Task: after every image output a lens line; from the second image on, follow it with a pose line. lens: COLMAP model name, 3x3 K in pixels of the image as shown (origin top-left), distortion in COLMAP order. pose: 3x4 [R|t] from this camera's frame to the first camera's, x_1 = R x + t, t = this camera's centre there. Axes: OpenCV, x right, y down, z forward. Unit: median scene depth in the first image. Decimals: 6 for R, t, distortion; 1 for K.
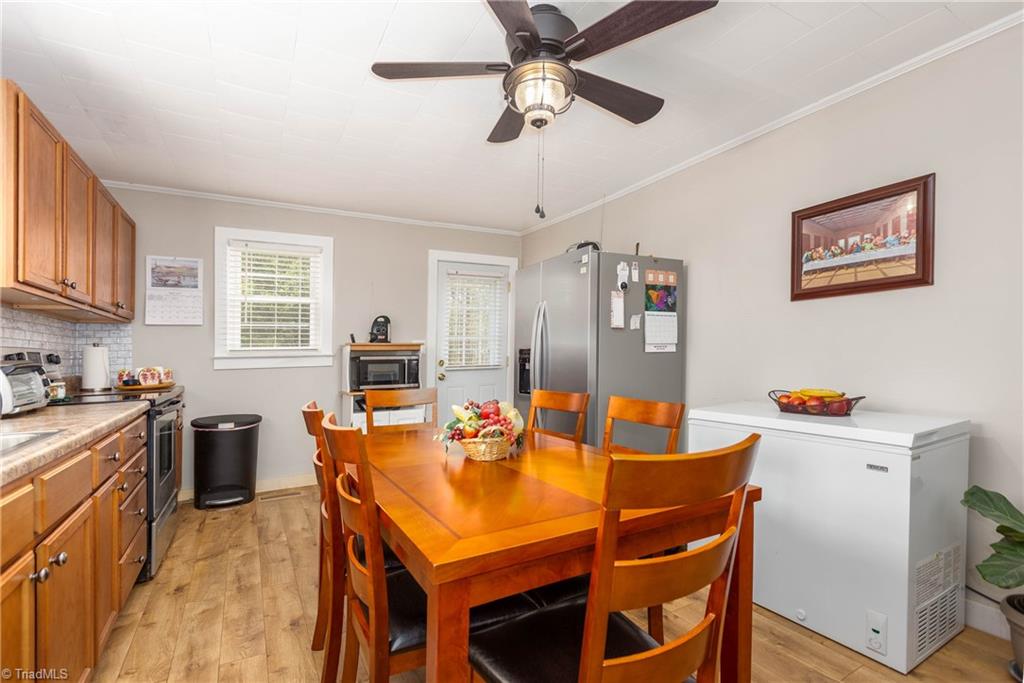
lens RADIAL K [[477.5, 0, 517.7], [0, 477.5, 351.2], [0, 0, 1]] dist [-0.002259, 0.001343]
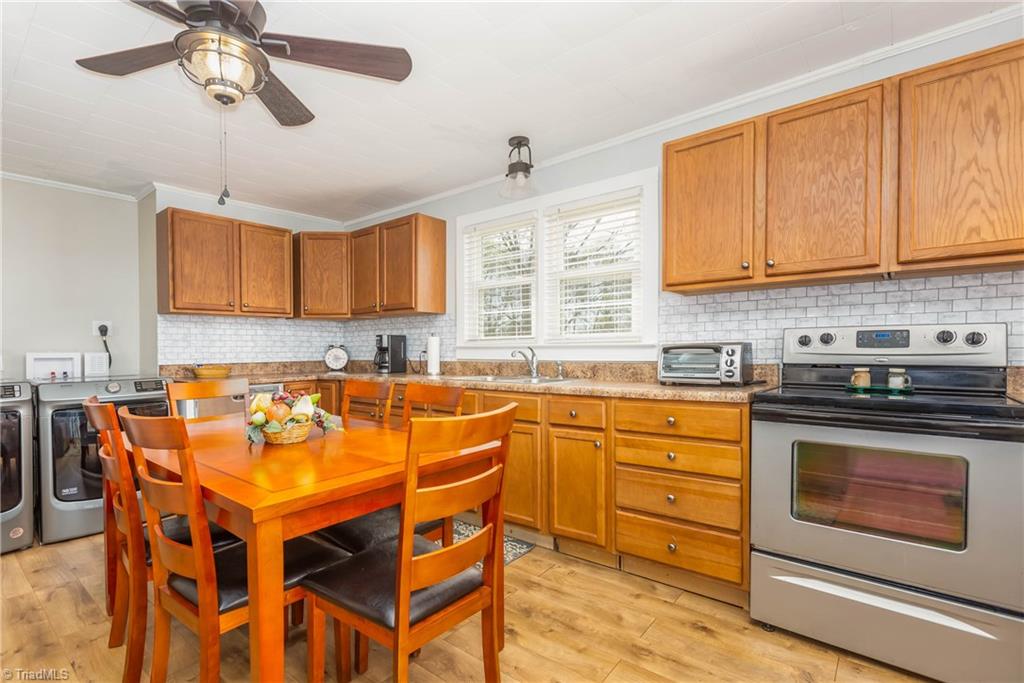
lens RADIAL K [[477.5, 0, 515.0], [0, 477.5, 345.6], [0, 0, 1]] dist [-0.002259, 0.001343]
pose [[-0.931041, 0.026999, -0.363914, -0.101407], [0.030593, 0.999523, -0.004115, 0.009874], [0.363630, -0.014964, -0.931423, 1.274222]]
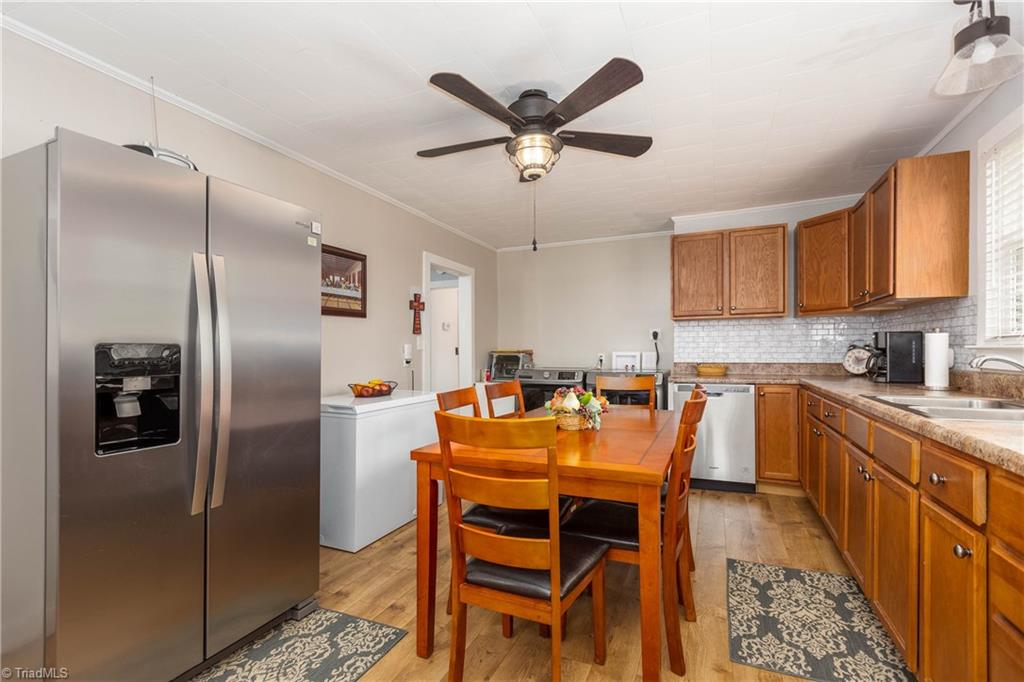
lens RADIAL K [[477.5, 0, 510.5], [0, 477.5, 348.0], [0, 0, 1]] dist [-0.002259, 0.001343]
pose [[-0.598170, 0.028291, 0.800870, -0.597115], [0.010547, 0.999568, -0.027433, 0.017064], [-0.801300, -0.007963, -0.598210, 1.133310]]
